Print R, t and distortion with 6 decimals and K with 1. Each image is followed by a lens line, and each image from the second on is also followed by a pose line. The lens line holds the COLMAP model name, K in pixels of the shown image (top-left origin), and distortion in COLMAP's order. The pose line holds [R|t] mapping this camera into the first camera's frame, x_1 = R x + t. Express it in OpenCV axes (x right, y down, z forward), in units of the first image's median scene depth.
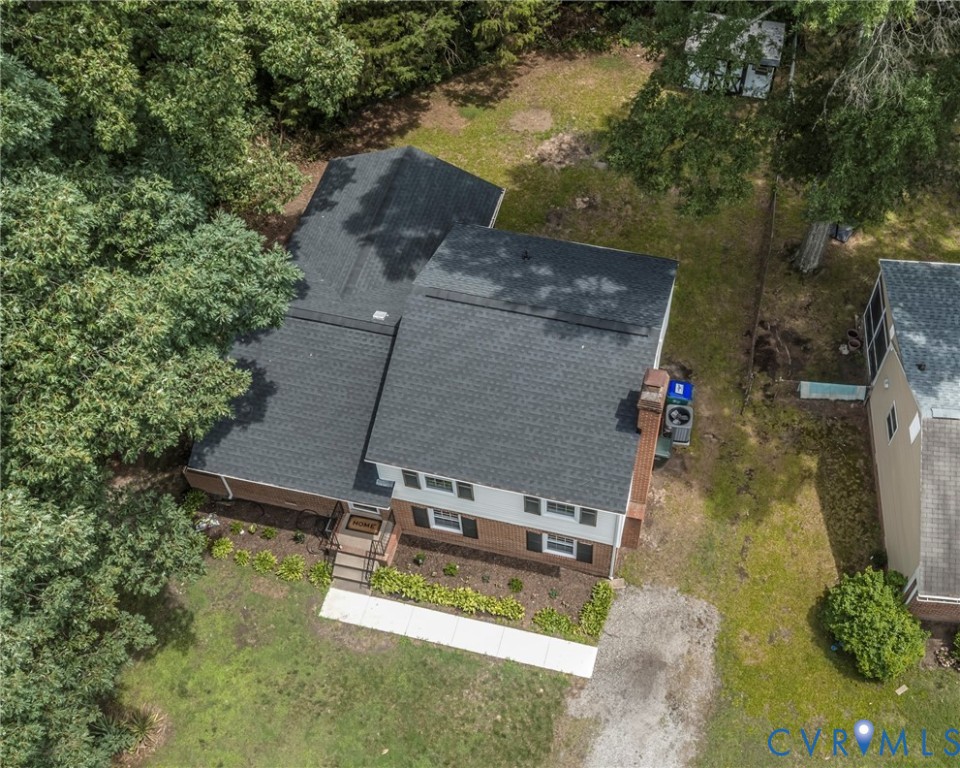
lens RADIAL K [[1060.4, 0, 506.9], [0, 1060.4, 383.6], [0, 0, 1]] dist [0.008546, -0.002806]
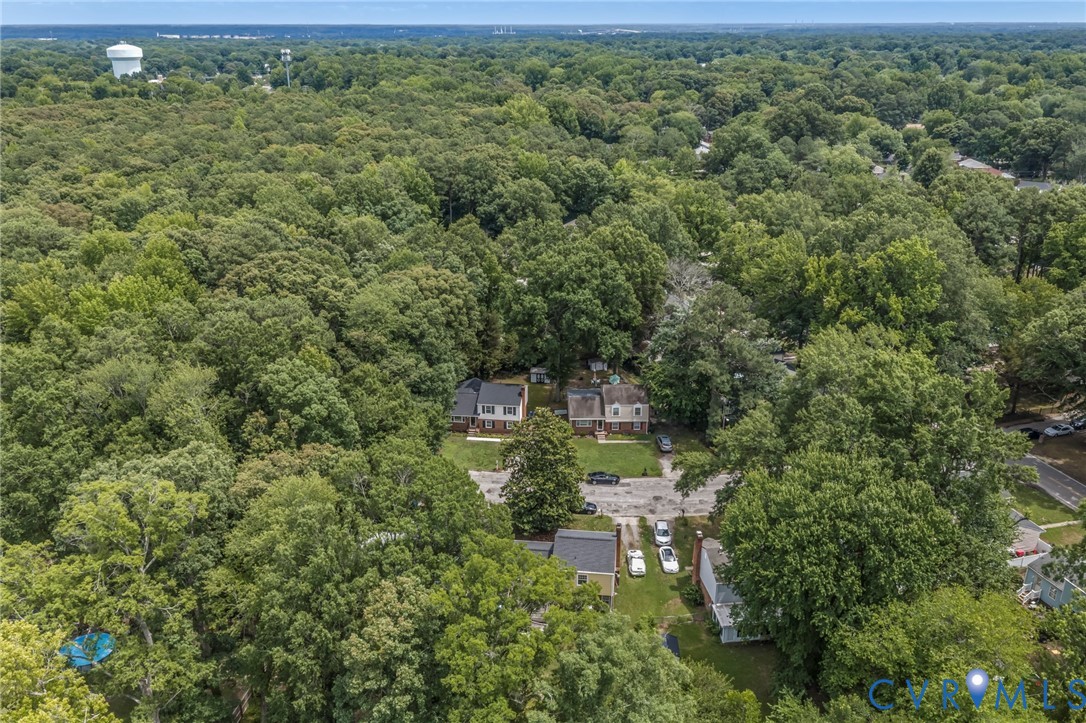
lens RADIAL K [[894.6, 0, 543.0], [0, 894.6, 361.5], [0, 0, 1]] dist [0.003699, -0.002511]
pose [[0.991566, -0.019618, 0.128106, -0.364369], [0.088966, 0.821817, -0.562762, 2.485976], [-0.094239, 0.569413, 0.816632, -2.963593]]
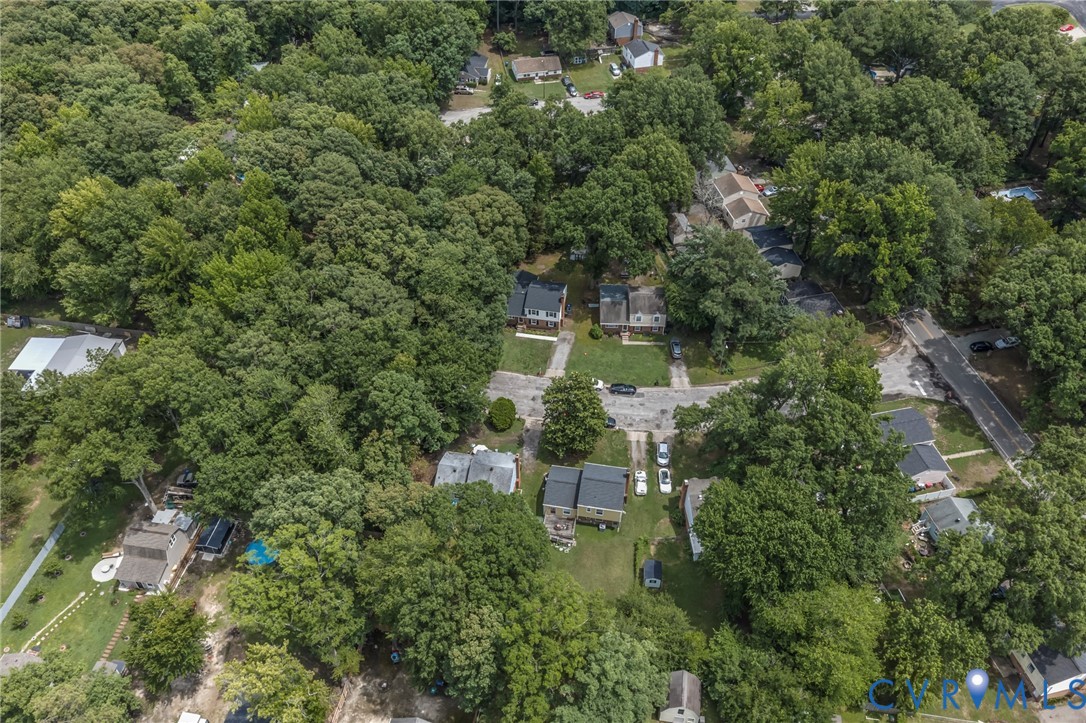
lens RADIAL K [[894.6, 0, 543.0], [0, 894.6, 361.5], [0, 0, 1]] dist [0.003699, -0.002511]
pose [[0.996829, -0.032590, 0.072596, -0.417443], [0.045734, 0.981197, -0.187511, 1.435852], [-0.065120, 0.190236, 0.979576, -4.465807]]
